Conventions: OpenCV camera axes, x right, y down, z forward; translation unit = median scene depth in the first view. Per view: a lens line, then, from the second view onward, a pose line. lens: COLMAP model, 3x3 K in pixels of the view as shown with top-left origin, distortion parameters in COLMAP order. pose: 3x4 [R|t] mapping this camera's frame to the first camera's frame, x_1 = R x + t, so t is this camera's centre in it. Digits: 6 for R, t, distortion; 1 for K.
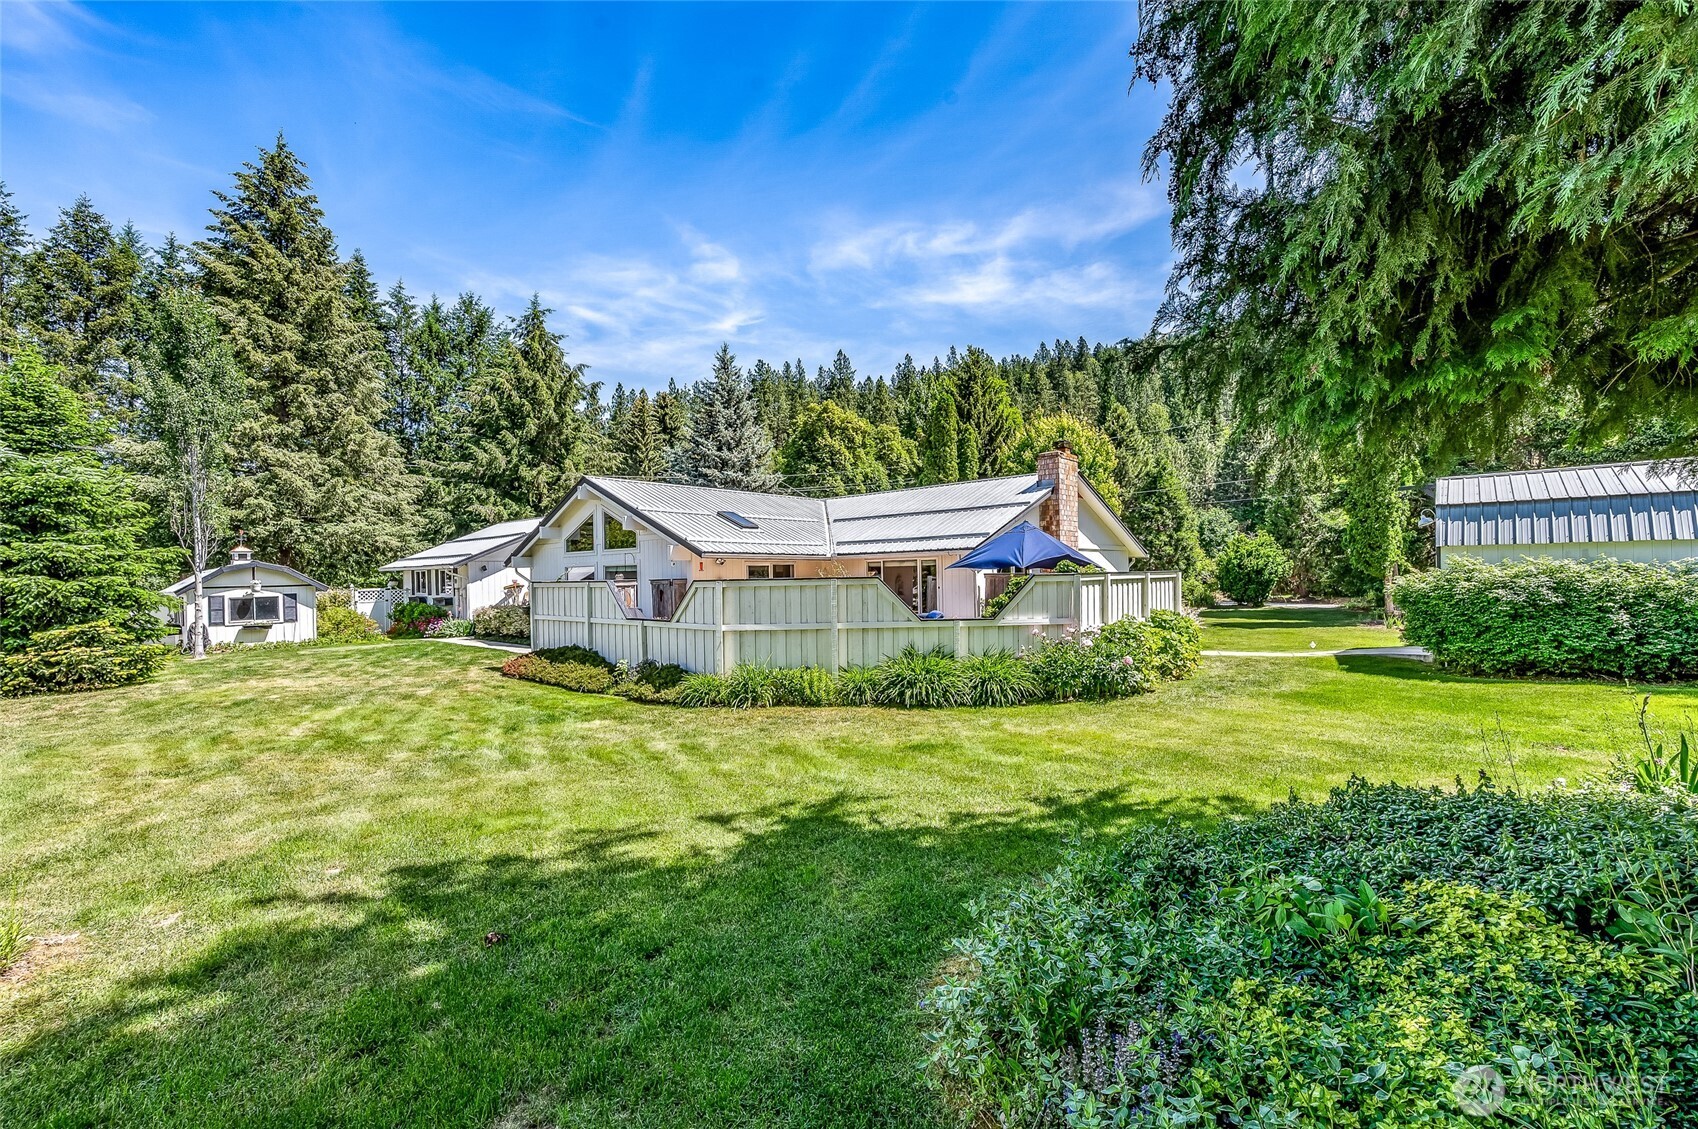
lens RADIAL K [[705.0, 0, 850.6], [0, 705.0, 570.8], [0, 0, 1]] dist [-0.002064, 0.001193]
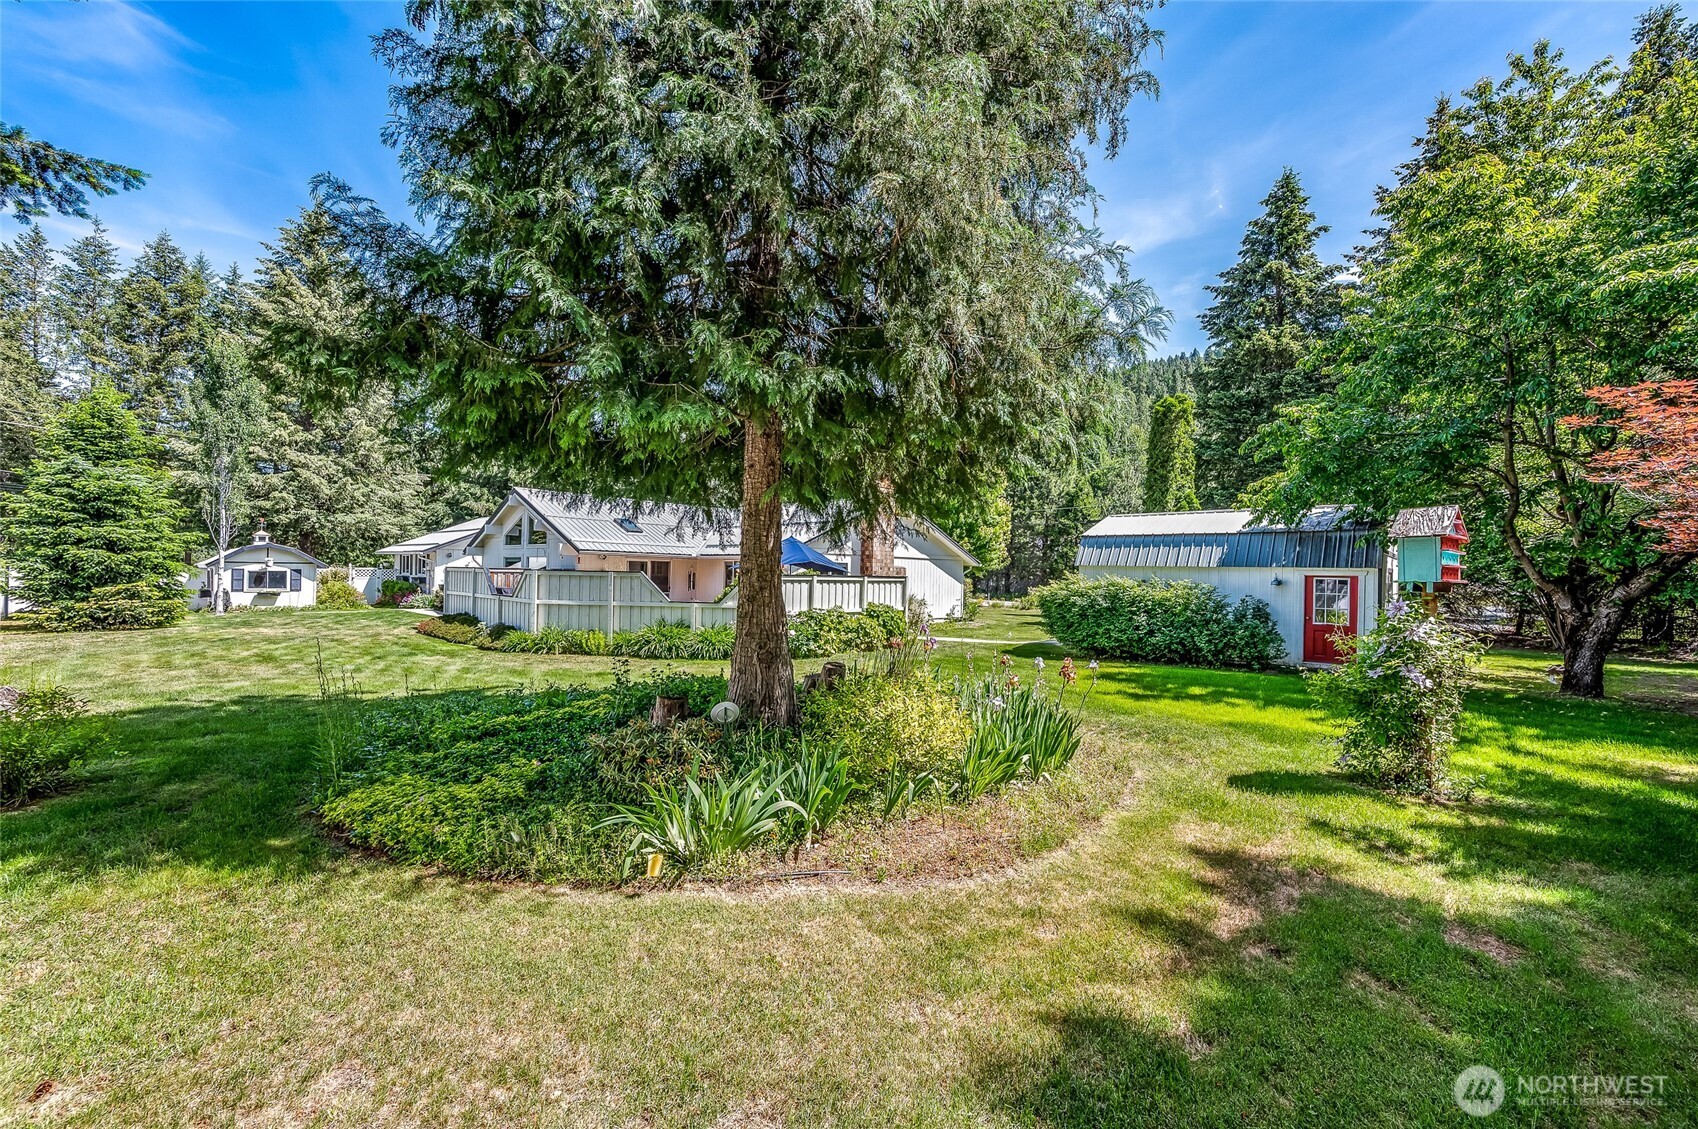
lens RADIAL K [[659.2, 0, 839.9], [0, 659.2, 561.7], [0, 0, 1]] dist [-0.000186, -0.000327]
pose [[0.998994, 0.037532, -0.024546, 0.226166], [-0.037797, 0.999231, -0.010424, -0.006342], [0.024136, 0.011342, 0.999644, -0.178915]]
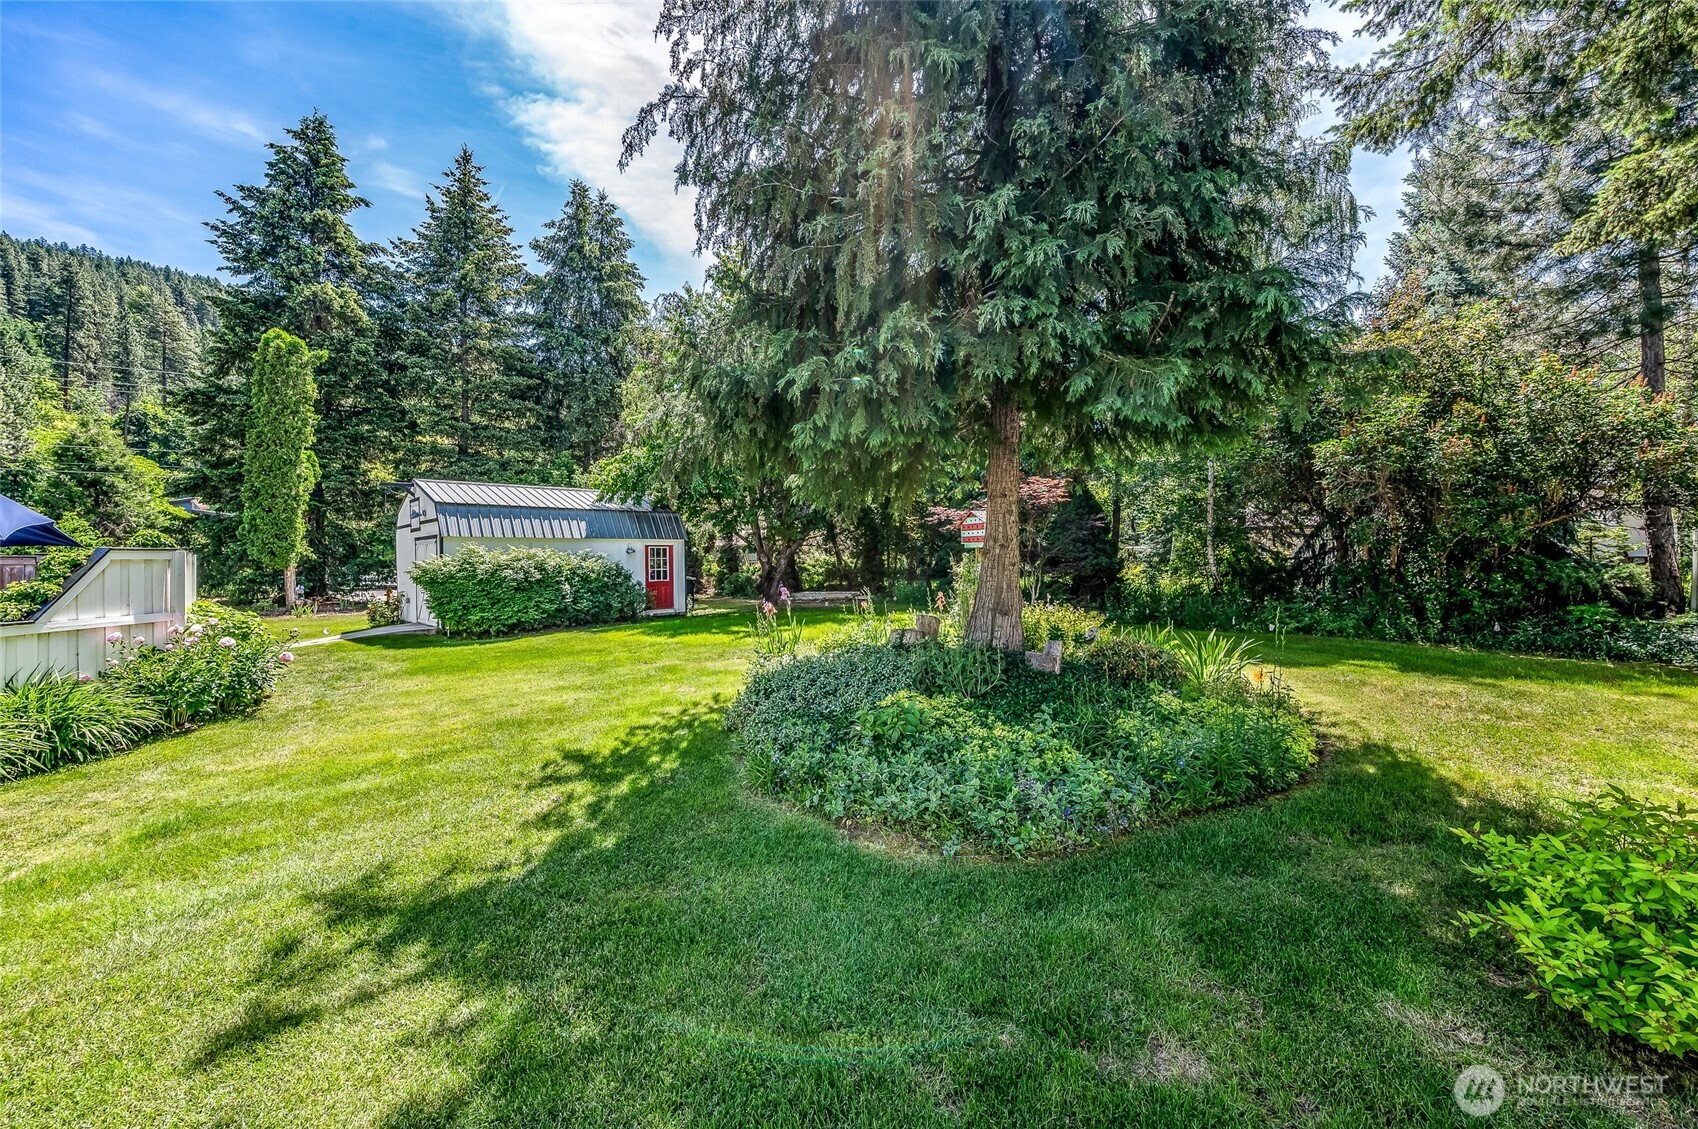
lens RADIAL K [[659.2, 0, 841.9], [0, 659.2, 562.8], [0, 0, 1]] dist [-0.000186, -0.000327]
pose [[0.101592, 0.005695, 0.994810, -0.122244], [0.001654, 0.999981, -0.005894, 0.010227], [-0.994825, 0.002245, 0.101580, 0.119601]]
